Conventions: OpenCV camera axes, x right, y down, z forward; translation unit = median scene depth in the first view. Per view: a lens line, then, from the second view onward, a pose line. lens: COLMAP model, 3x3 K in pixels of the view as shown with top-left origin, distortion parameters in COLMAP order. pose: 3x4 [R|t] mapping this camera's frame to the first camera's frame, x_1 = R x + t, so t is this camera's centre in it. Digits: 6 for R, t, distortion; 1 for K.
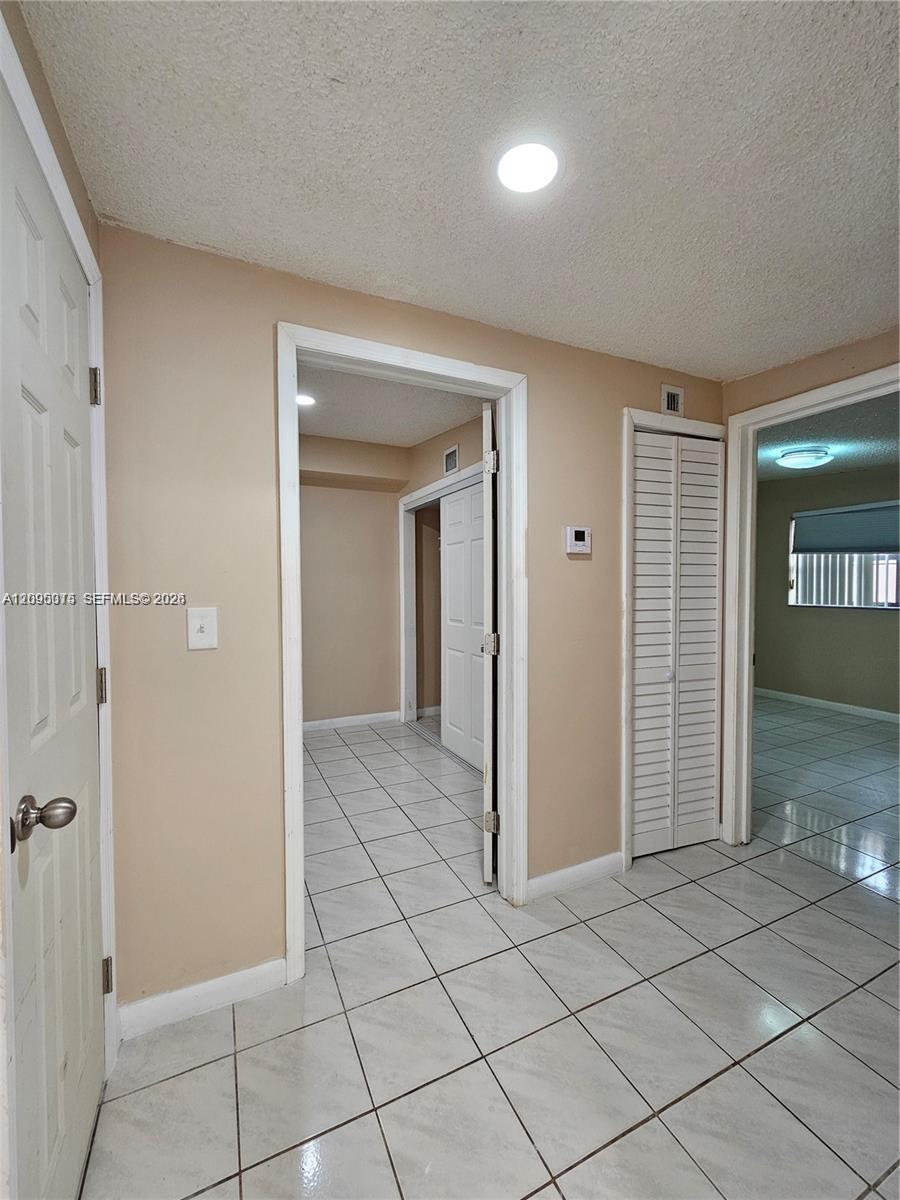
lens RADIAL K [[494.5, 0, 450.0], [0, 494.5, 600.0], [0, 0, 1]] dist [-0.000162, 0.000103]
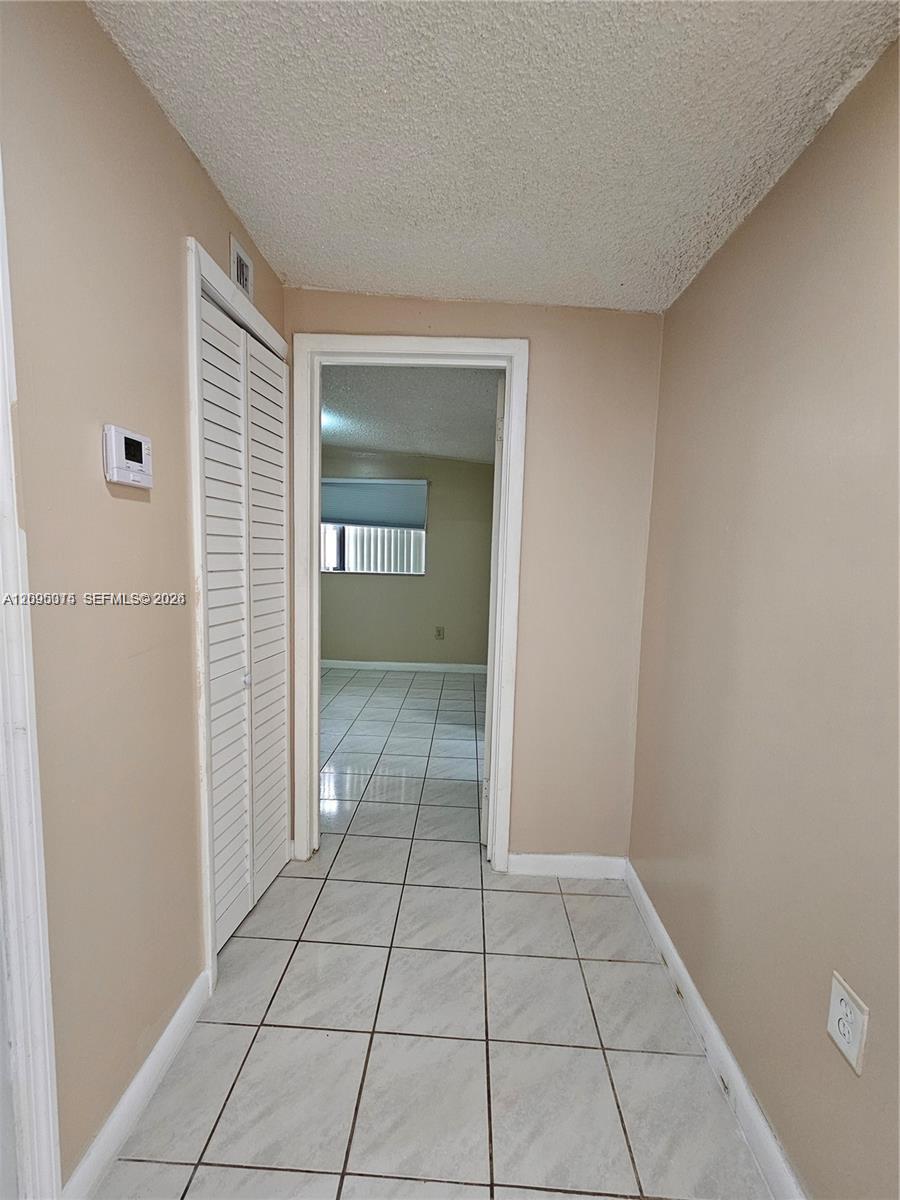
lens RADIAL K [[494.5, 0, 450.0], [0, 494.5, 600.0], [0, 0, 1]] dist [-0.000162, 0.000103]
pose [[0.461570, -0.068889, 0.884425, -0.038146], [-0.001049, 0.996937, 0.078201, -0.016364], [-0.887103, -0.037023, 0.460084, 0.431991]]
